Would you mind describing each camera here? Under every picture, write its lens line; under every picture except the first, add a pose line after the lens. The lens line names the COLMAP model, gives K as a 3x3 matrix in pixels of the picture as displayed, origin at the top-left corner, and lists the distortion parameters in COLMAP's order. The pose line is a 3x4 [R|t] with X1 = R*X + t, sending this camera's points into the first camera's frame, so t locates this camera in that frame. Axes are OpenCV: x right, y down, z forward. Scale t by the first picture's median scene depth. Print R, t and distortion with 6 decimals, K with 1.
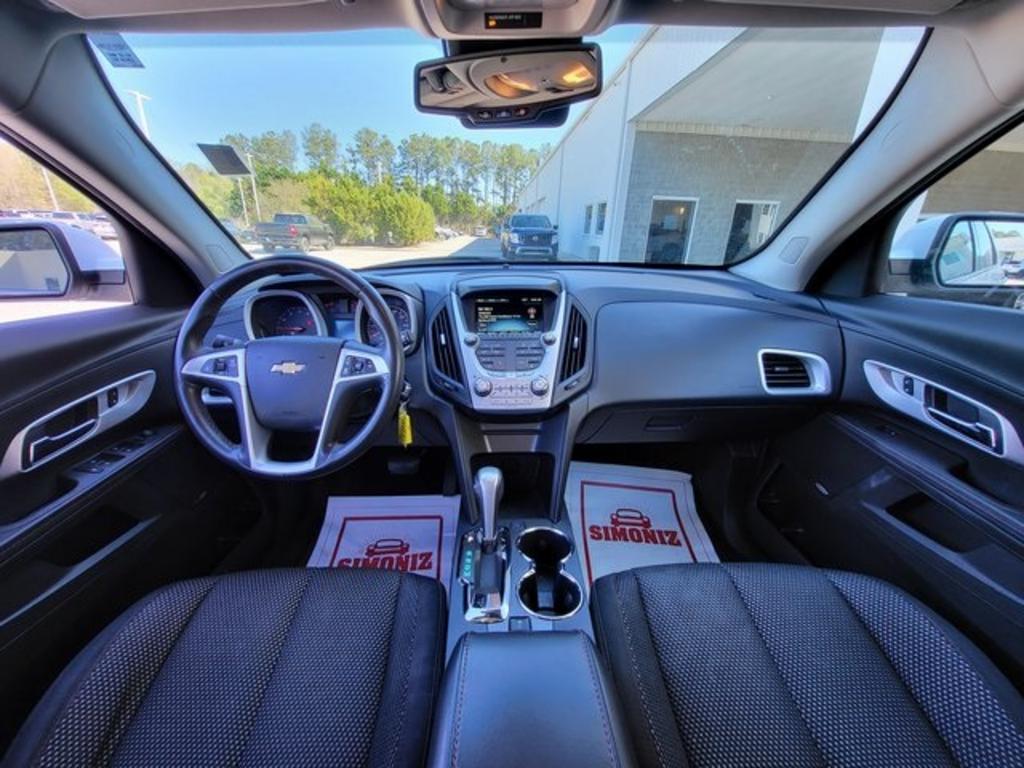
lens RADIAL K [[410.7, 0, 504.0], [0, 410.7, 387.3], [0, 0, 1]] dist [-0.001182, -0.000717]
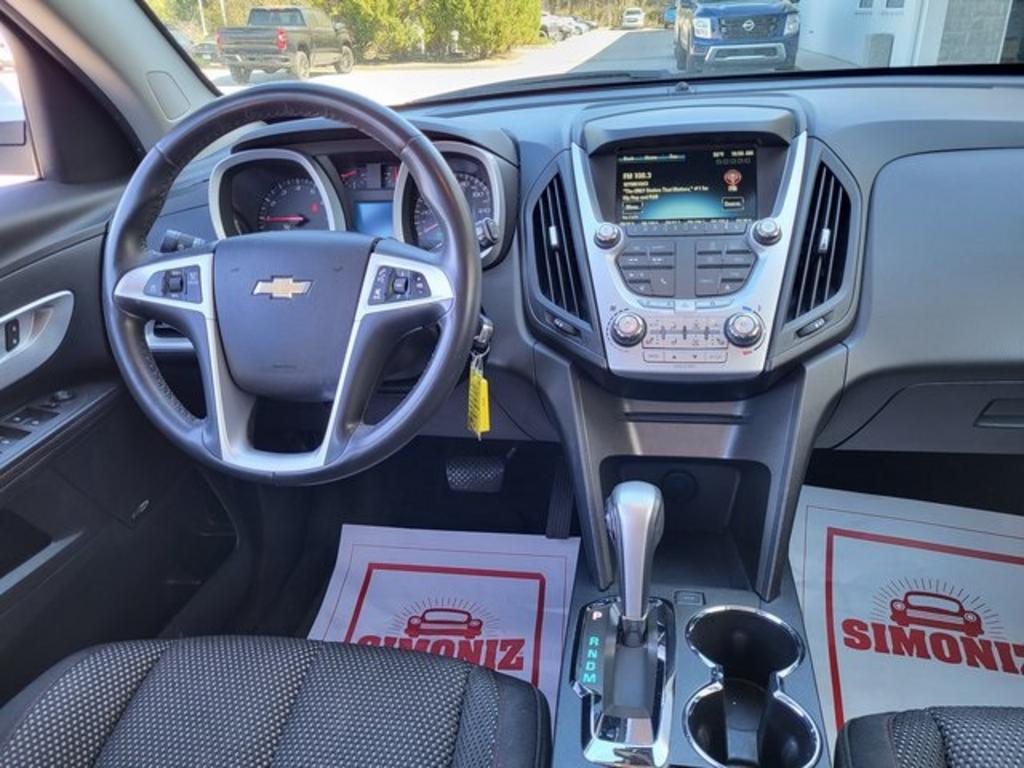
lens RADIAL K [[807.6, 0, 496.0], [0, 807.6, 374.9], [0, 0, 1]] dist [0.028989, -0.008022]
pose [[0.977147, 0.028249, -0.210681, 0.001817], [-0.018180, 0.998605, 0.049575, 0.009968], [0.211787, -0.044612, 0.976297, -0.027484]]
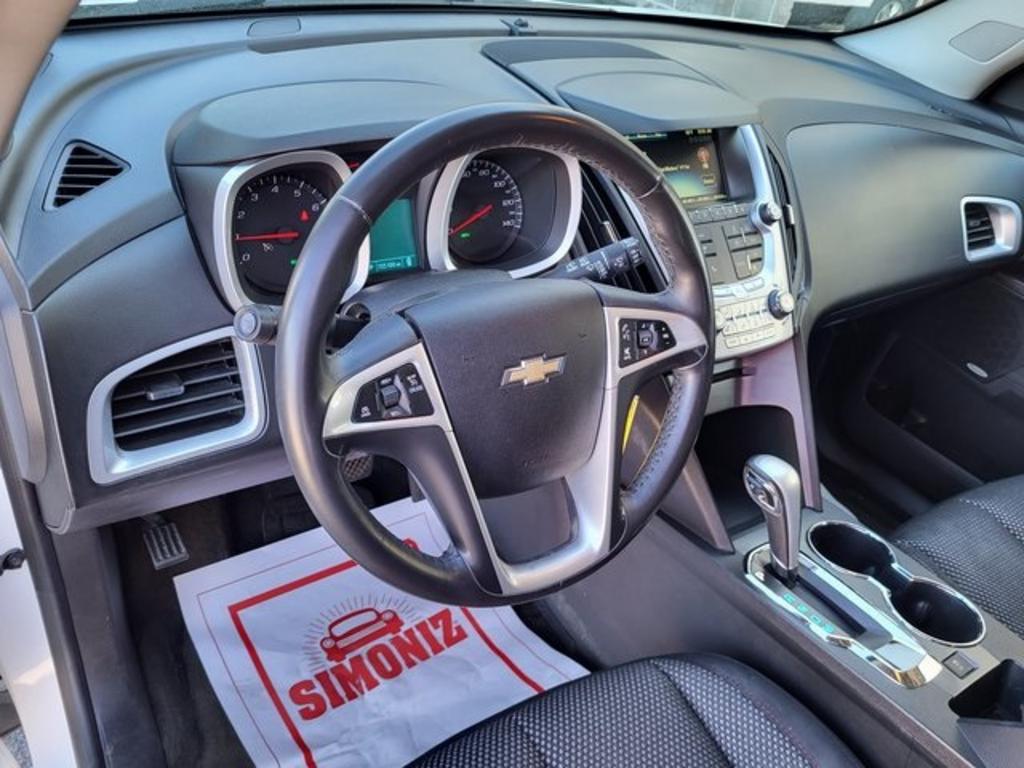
lens RADIAL K [[807.6, 0, 533.3], [0, 807.6, 388.2], [0, 0, 1]] dist [0.028989, -0.008022]
pose [[0.830229, -0.204102, 0.518713, -0.807611], [0.056255, 0.956482, 0.286316, -0.231567], [-0.554577, -0.208528, 0.805581, 0.223613]]
